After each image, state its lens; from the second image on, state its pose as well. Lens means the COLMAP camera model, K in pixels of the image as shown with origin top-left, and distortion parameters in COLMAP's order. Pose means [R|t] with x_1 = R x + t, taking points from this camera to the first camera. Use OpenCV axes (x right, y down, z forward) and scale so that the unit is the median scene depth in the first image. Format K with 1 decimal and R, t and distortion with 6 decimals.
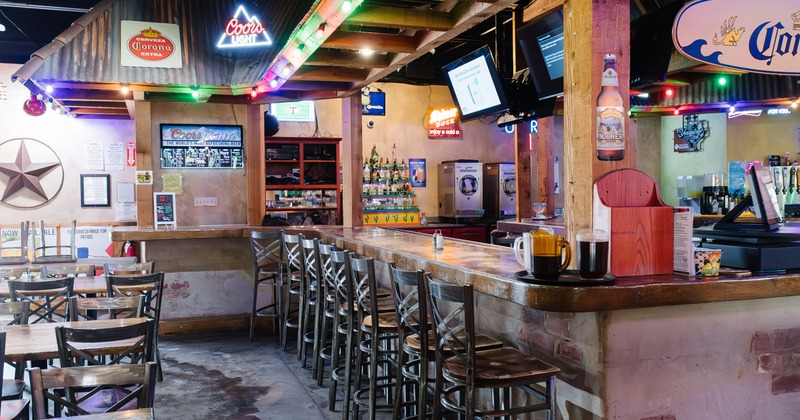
lens RADIAL K [[656.5, 0, 396.8], [0, 656.5, 210.3], [0, 0, 1]] dist [0.030466, 0.005251]
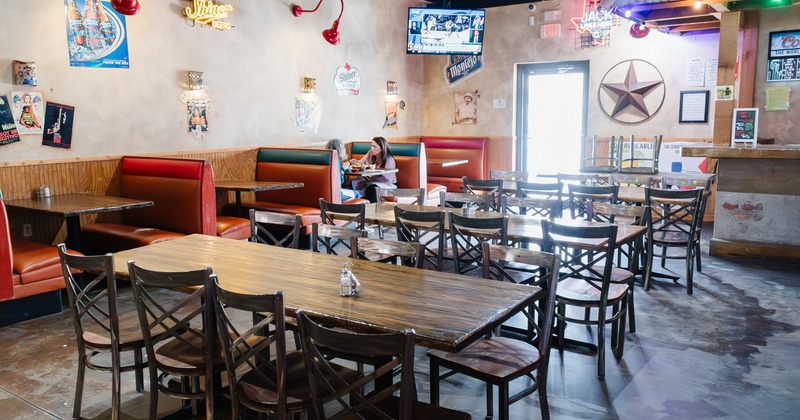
lens RADIAL K [[656.5, 0, 395.4], [0, 656.5, 214.0], [0, 0, 1]] dist [0.030466, 0.005251]
pose [[0.575813, 0.124218, -0.808090, 0.142864], [-0.017617, 0.990046, 0.139635, -0.000643], [0.817391, -0.066167, 0.572270, 0.030186]]
